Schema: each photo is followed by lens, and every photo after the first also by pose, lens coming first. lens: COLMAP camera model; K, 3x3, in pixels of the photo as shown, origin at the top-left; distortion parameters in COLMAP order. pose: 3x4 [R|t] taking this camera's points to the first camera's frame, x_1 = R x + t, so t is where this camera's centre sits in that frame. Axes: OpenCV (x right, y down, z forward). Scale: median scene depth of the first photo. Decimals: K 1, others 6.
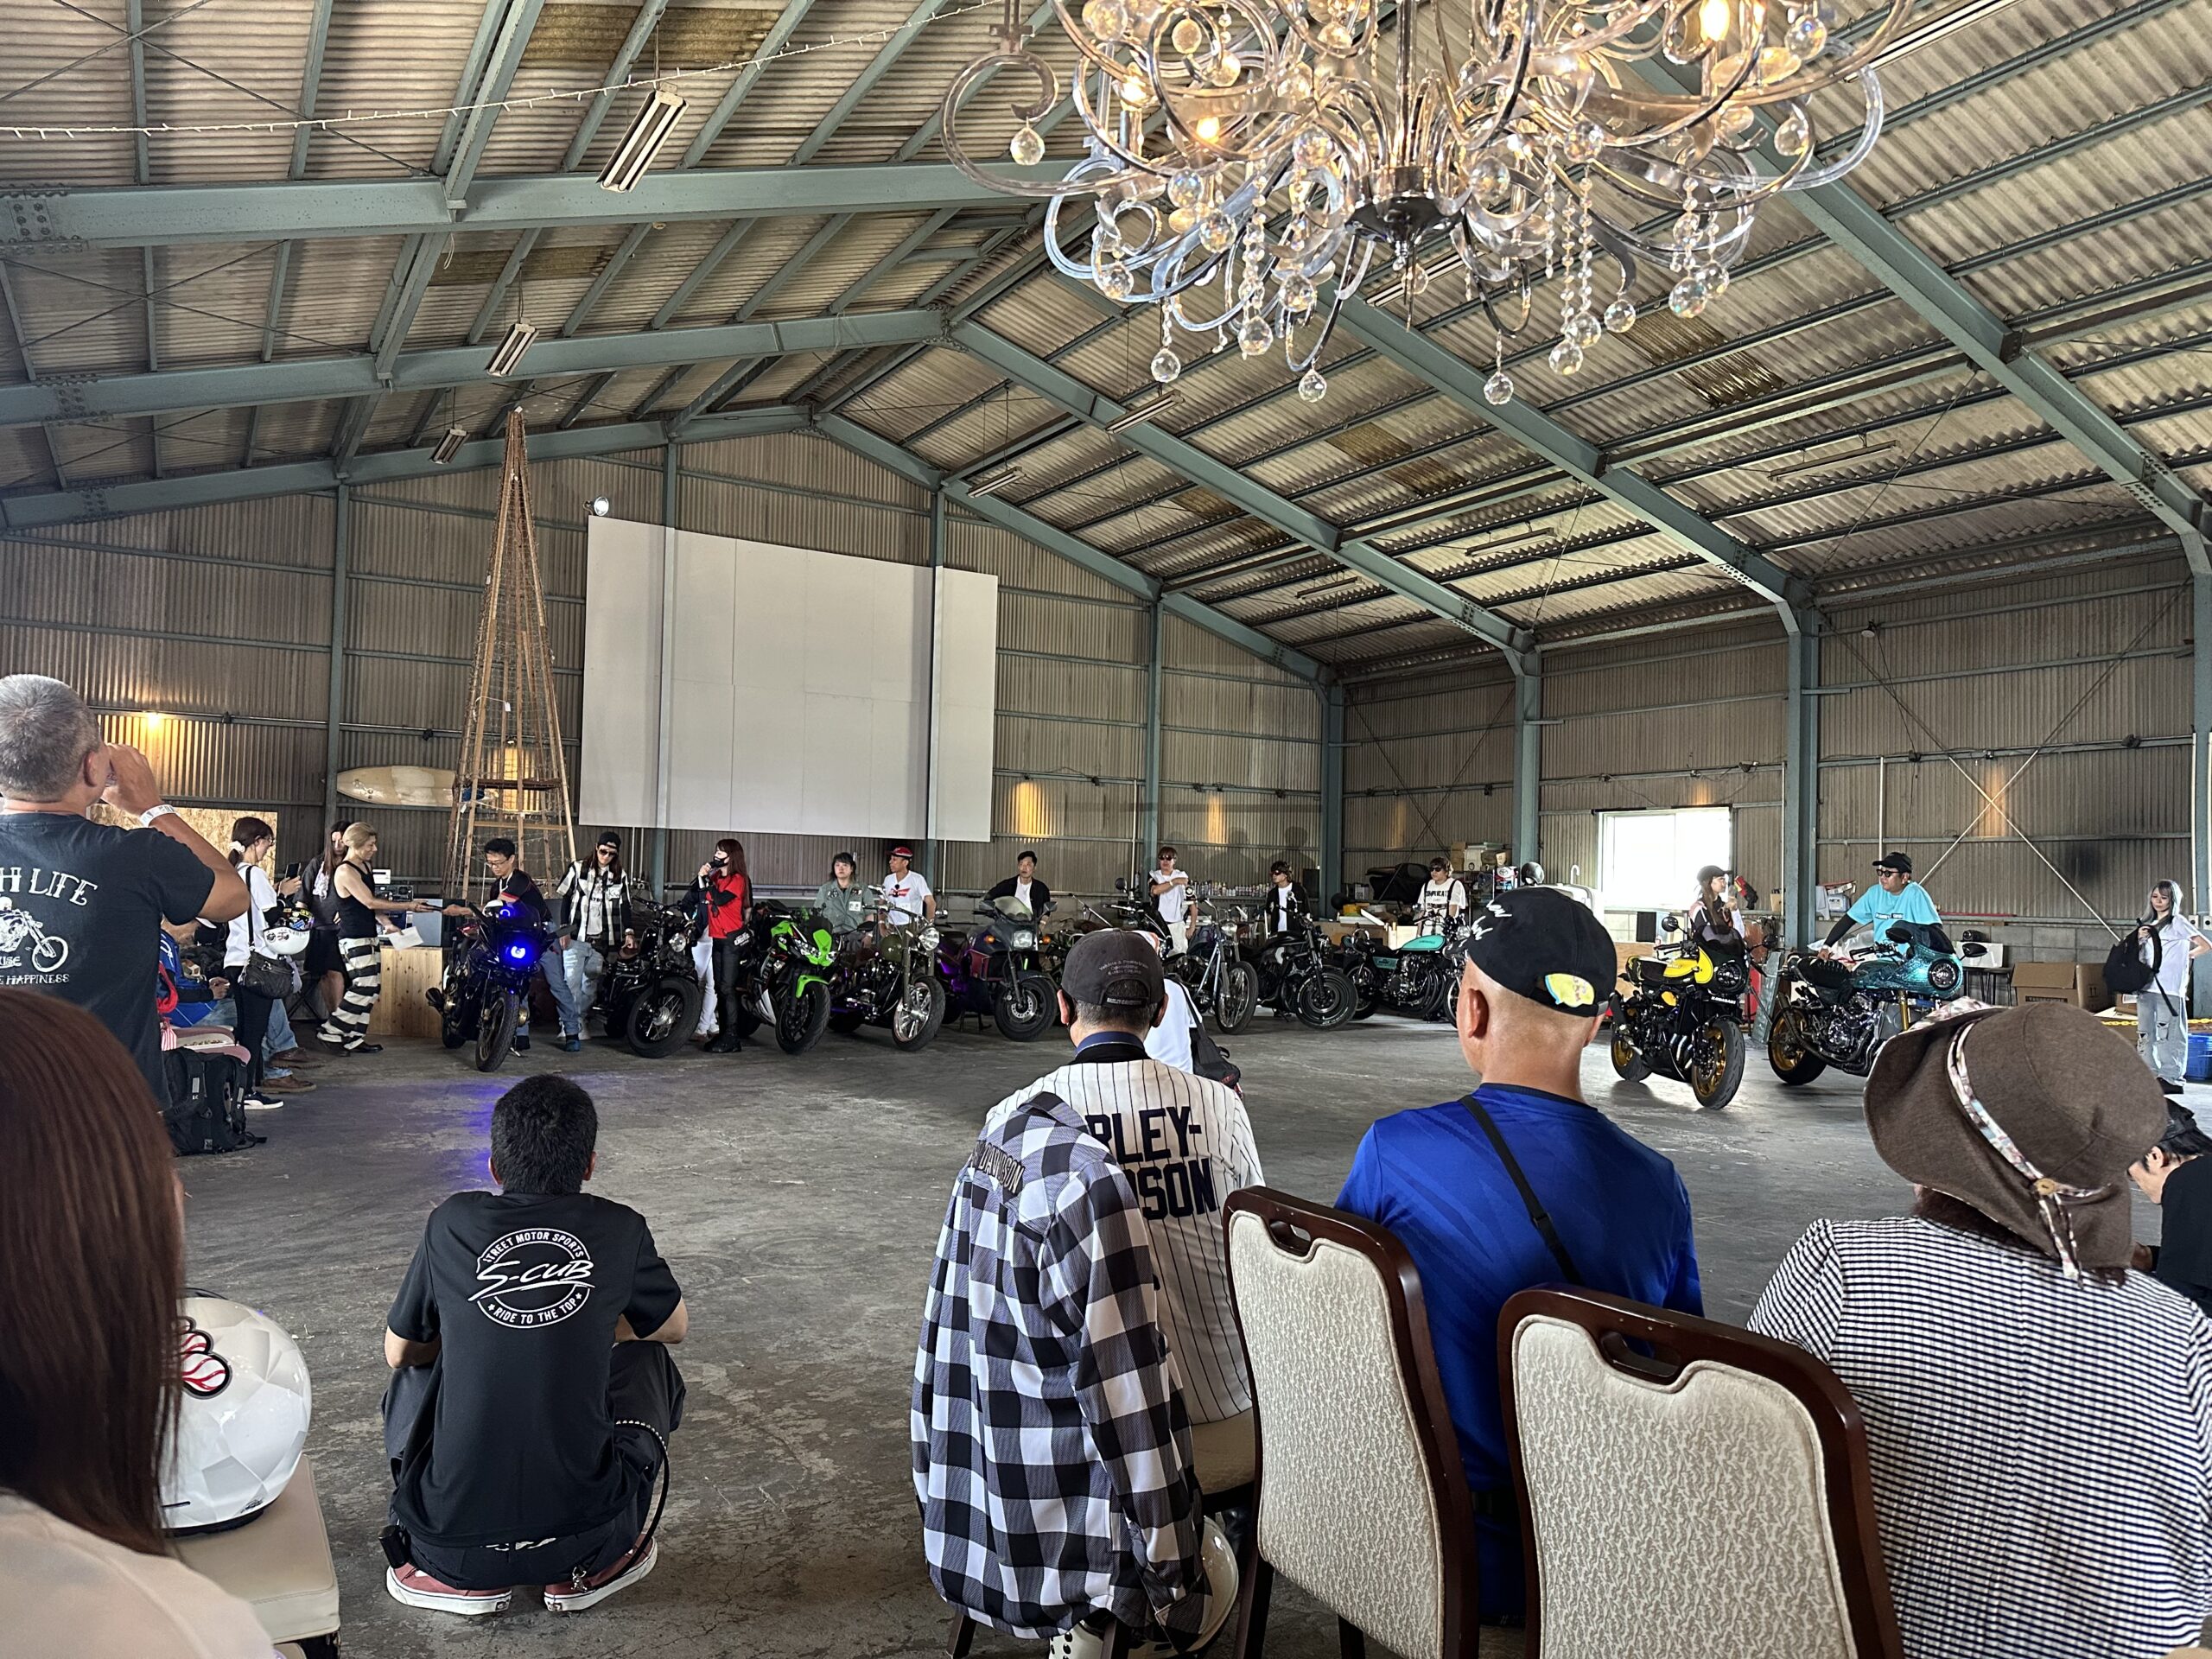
lens RADIAL K [[1546.4, 0, 1106.0], [0, 1546.4, 829.5], [0, 0, 1]] dist [0.119896, -0.149759]
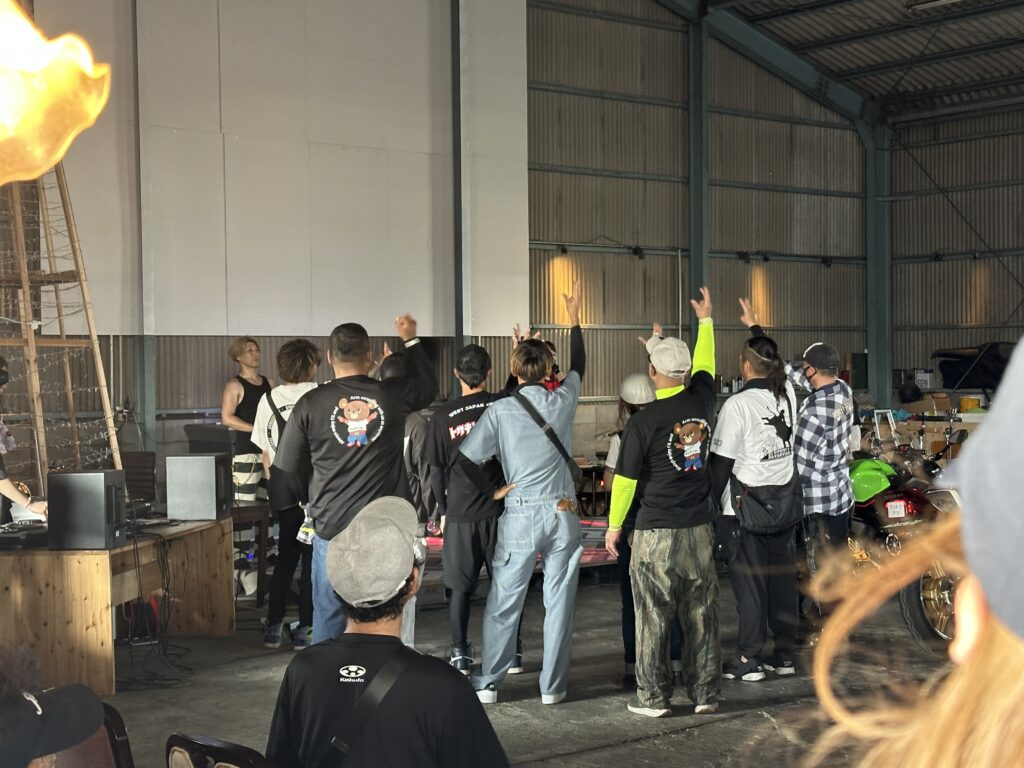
lens RADIAL K [[1675.3, 0, 493.3], [0, 1675.3, 386.3], [0, 0, 1]] dist [0.122841, 0.067462]
pose [[0.986994, -0.039984, 0.155705, -0.238530], [0.032005, 0.998059, 0.053423, -0.012856], [-0.157539, -0.047745, 0.986358, 0.192754]]
